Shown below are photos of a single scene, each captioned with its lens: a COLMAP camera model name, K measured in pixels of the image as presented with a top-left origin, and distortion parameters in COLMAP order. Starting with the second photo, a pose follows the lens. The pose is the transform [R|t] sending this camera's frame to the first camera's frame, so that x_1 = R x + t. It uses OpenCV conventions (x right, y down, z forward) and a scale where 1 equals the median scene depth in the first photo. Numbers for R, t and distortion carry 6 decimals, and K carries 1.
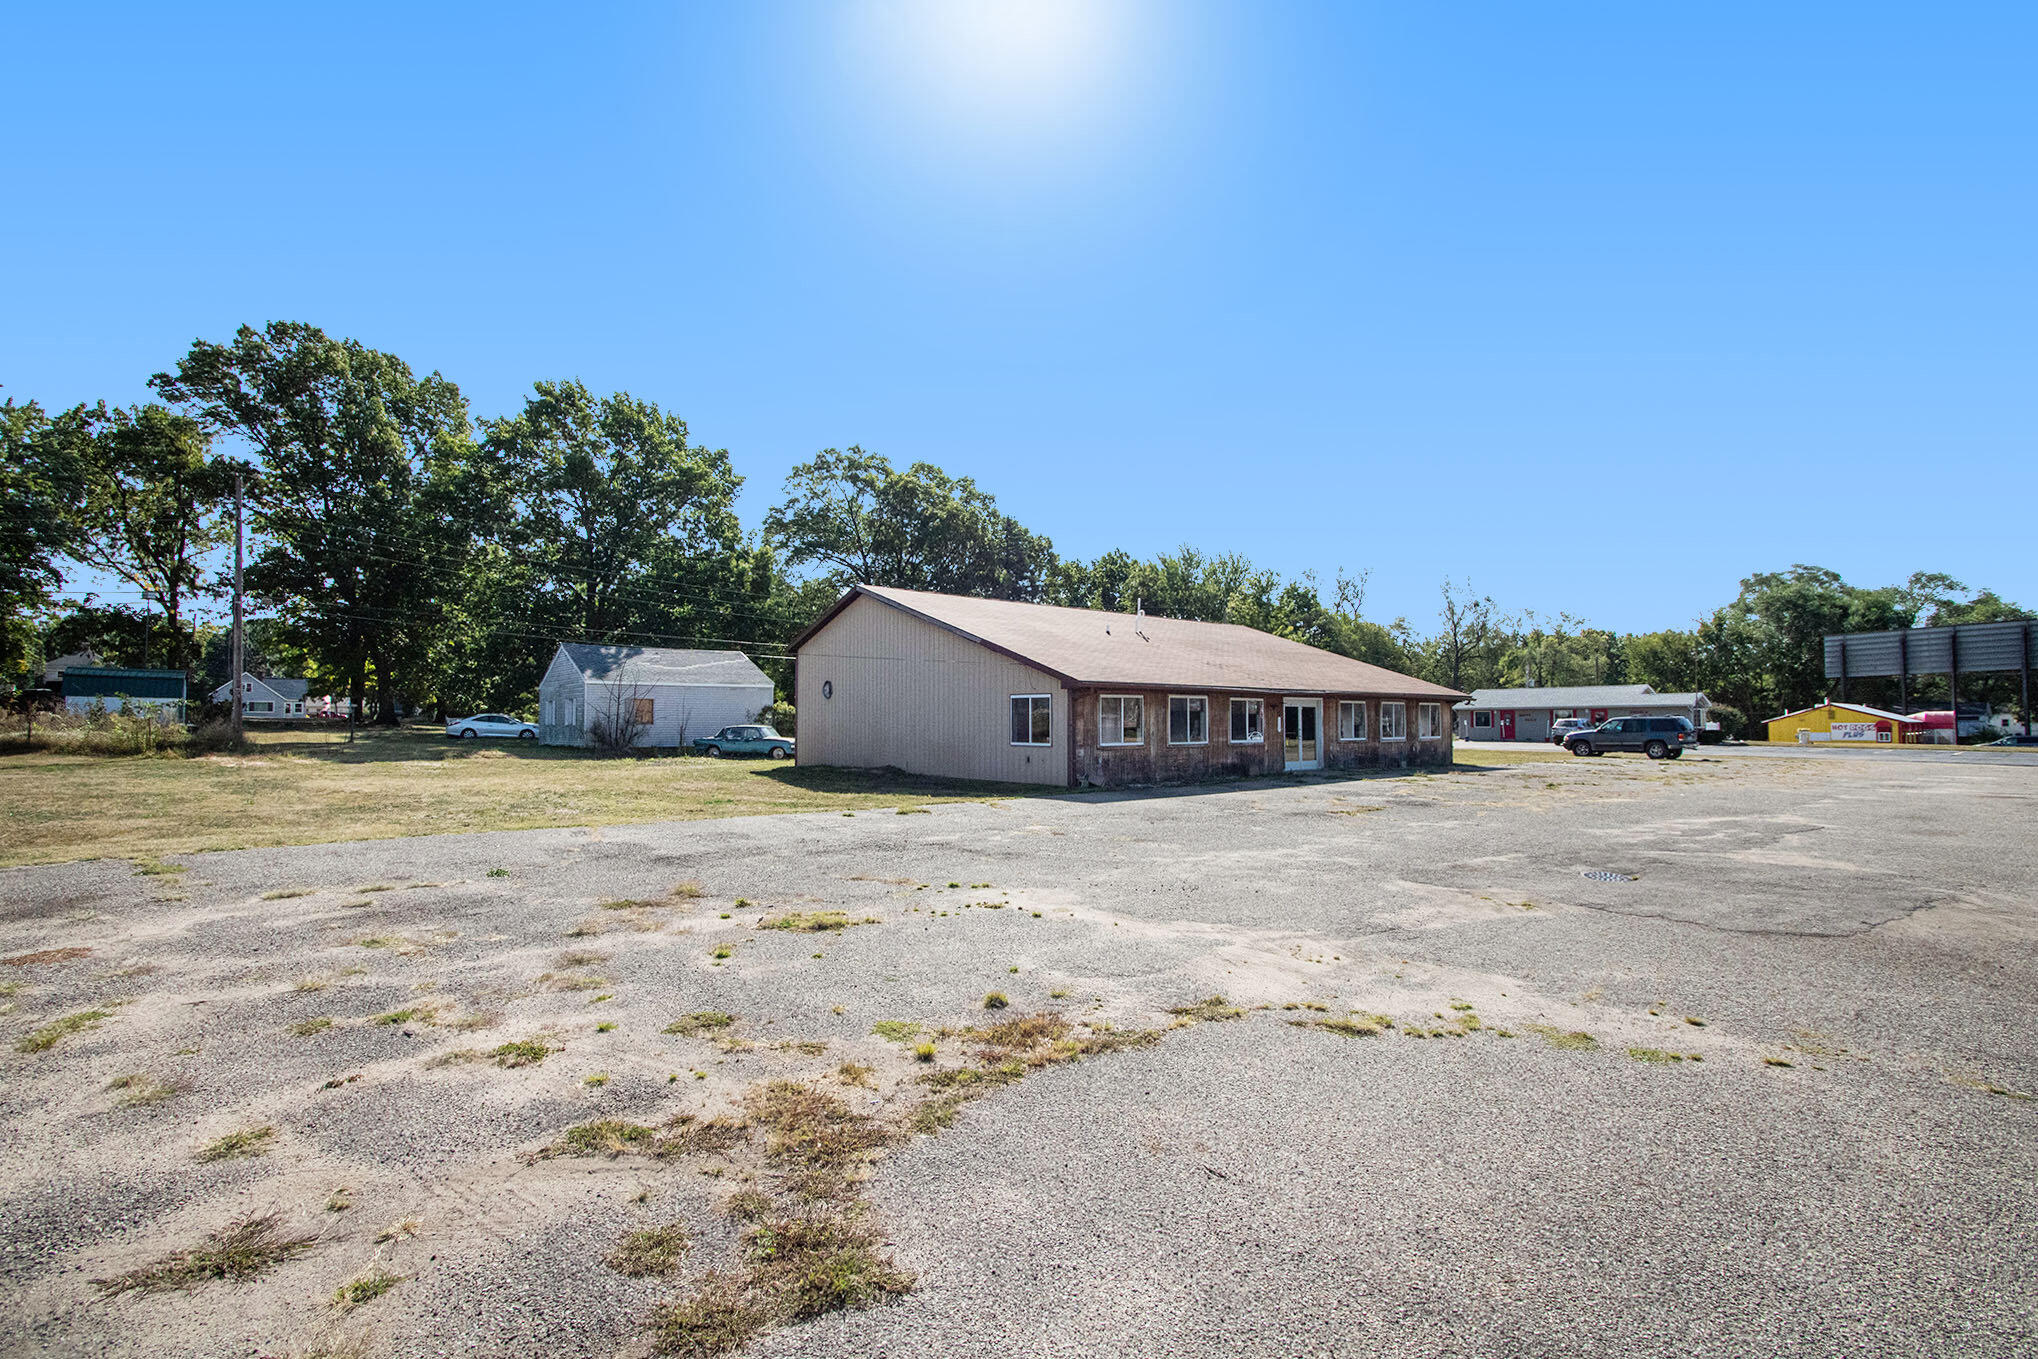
lens RADIAL K [[945.9, 0, 1011.9], [0, 945.9, 649.9], [0, 0, 1]] dist [0.022527, 0.000478]
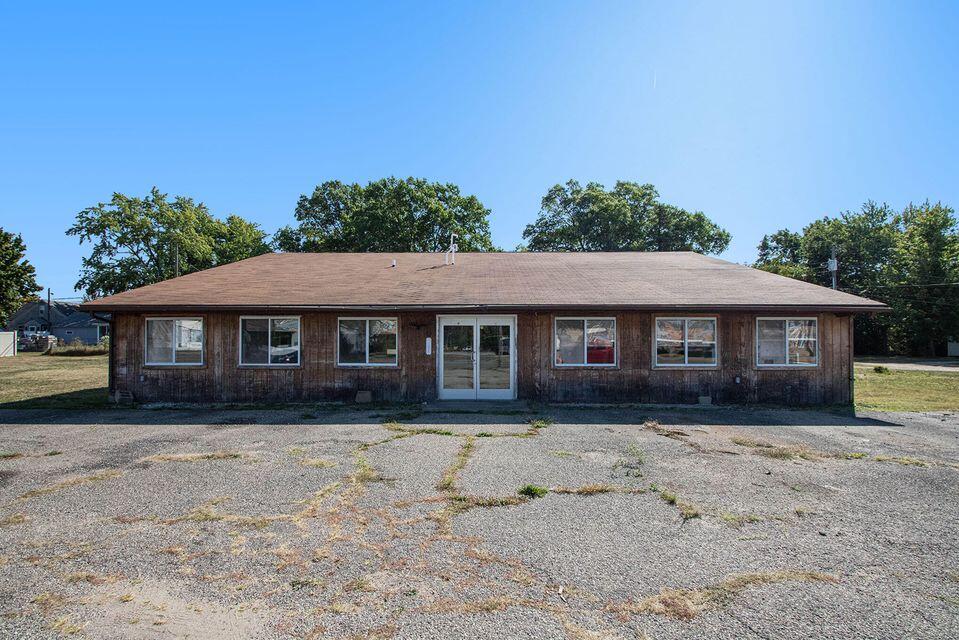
lens RADIAL K [[446.2, 0, 476.8], [0, 446.2, 342.3], [0, 0, 1]] dist [-0.007874, 0.000146]
pose [[0.743483, -0.005254, -0.668734, 0.408494], [0.050263, 0.997580, 0.048044, 0.040333], [0.666863, -0.069332, 0.741948, 0.504974]]
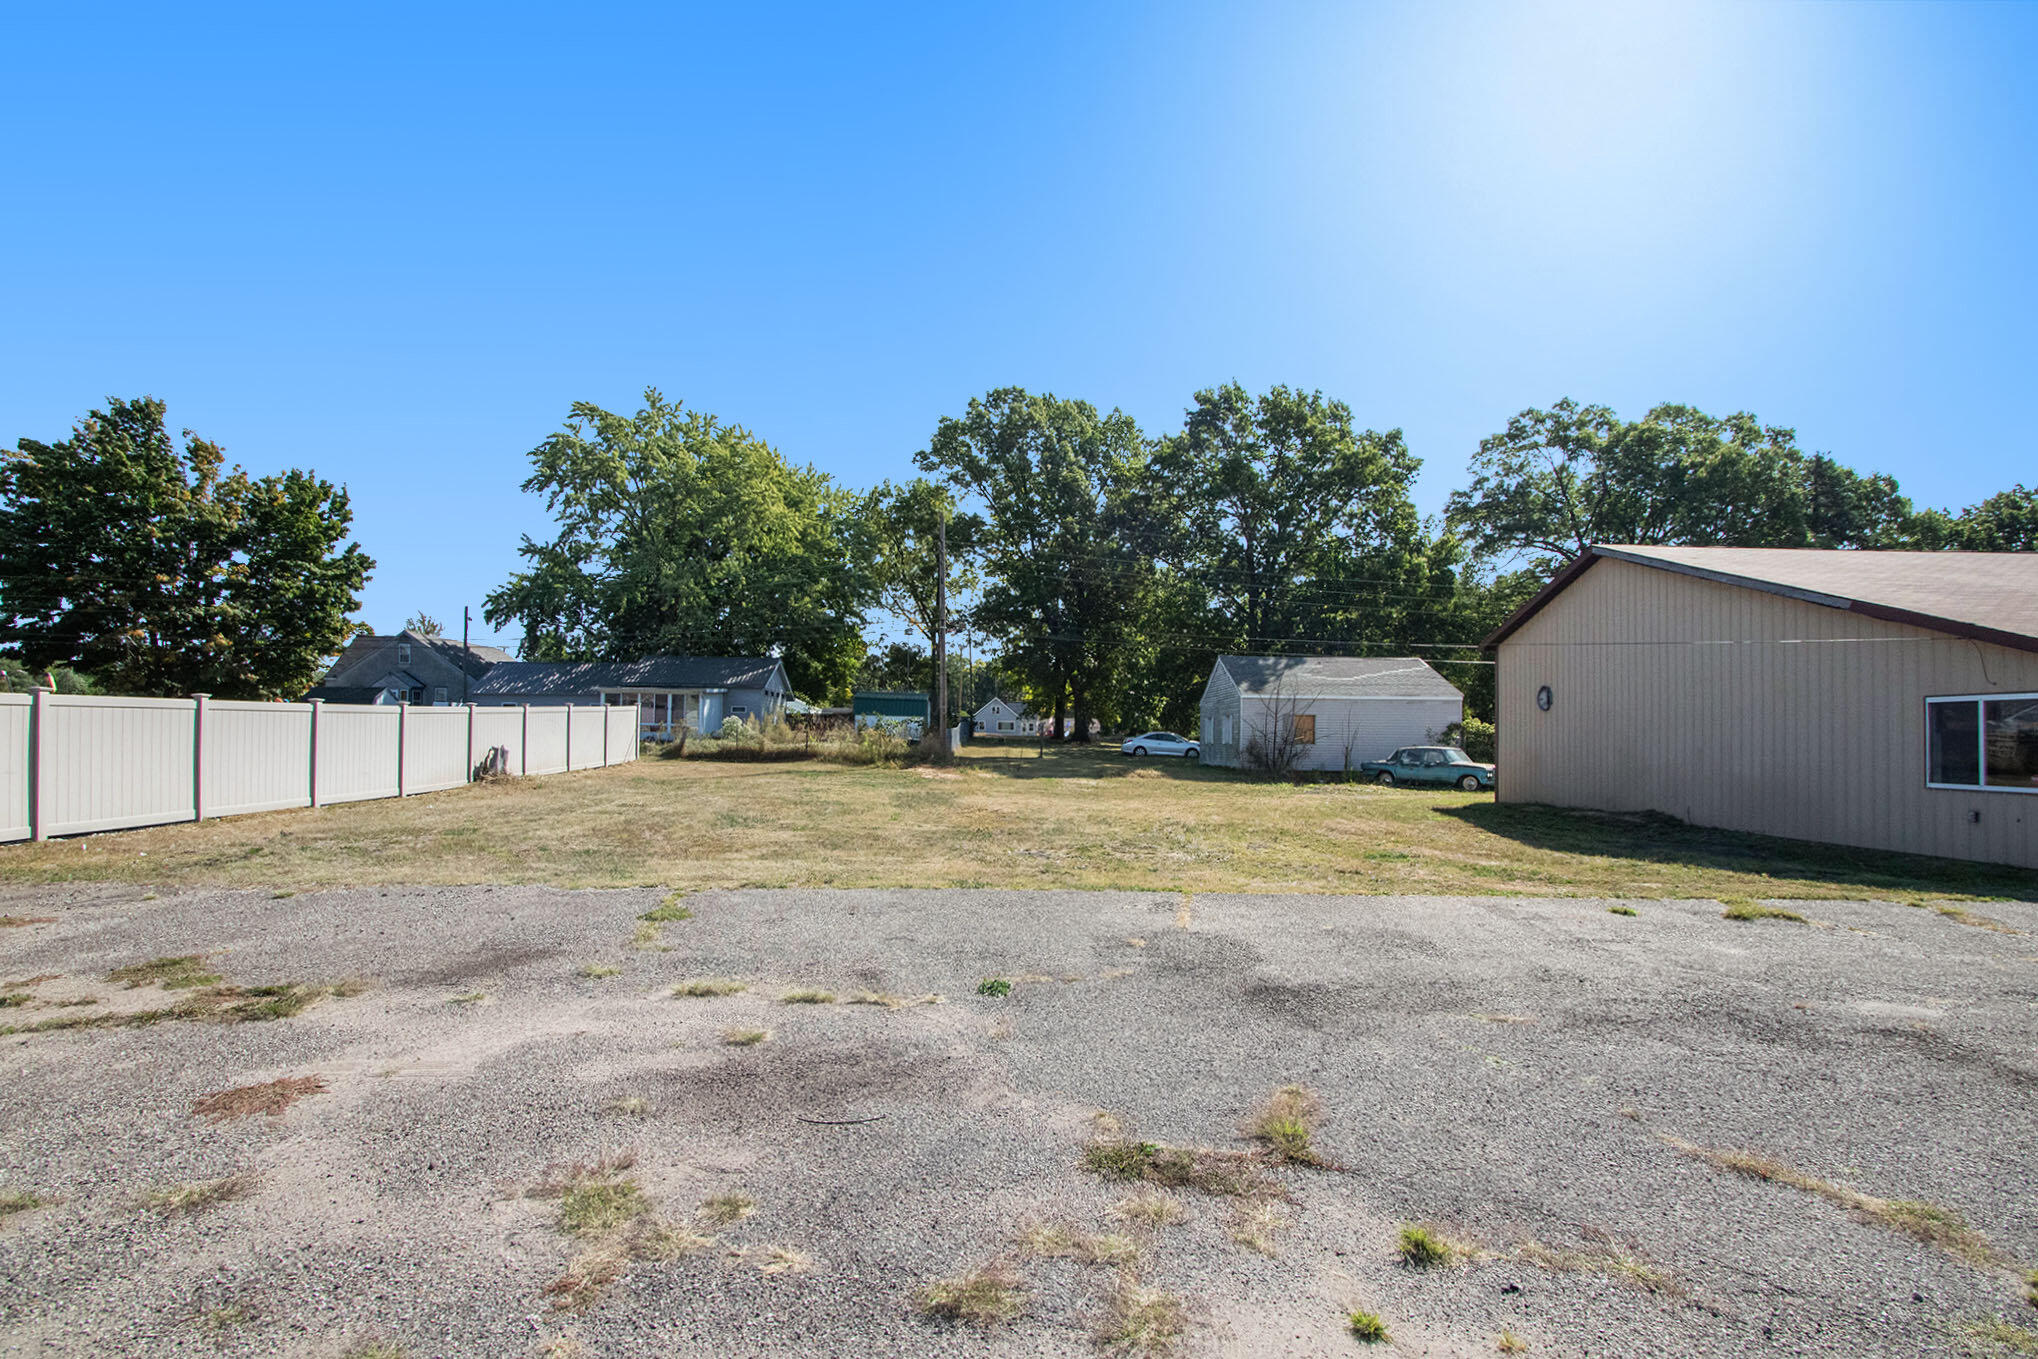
lens RADIAL K [[948.3, 0, 1013.3], [0, 948.3, 726.9], [0, 0, 1]] dist [-0.007874, 0.000146]
pose [[0.774351, -0.000071, -0.632756, -0.033365], [0.037303, 0.998266, 0.045538, 0.009825], [0.631656, -0.058866, 0.773011, 0.120725]]
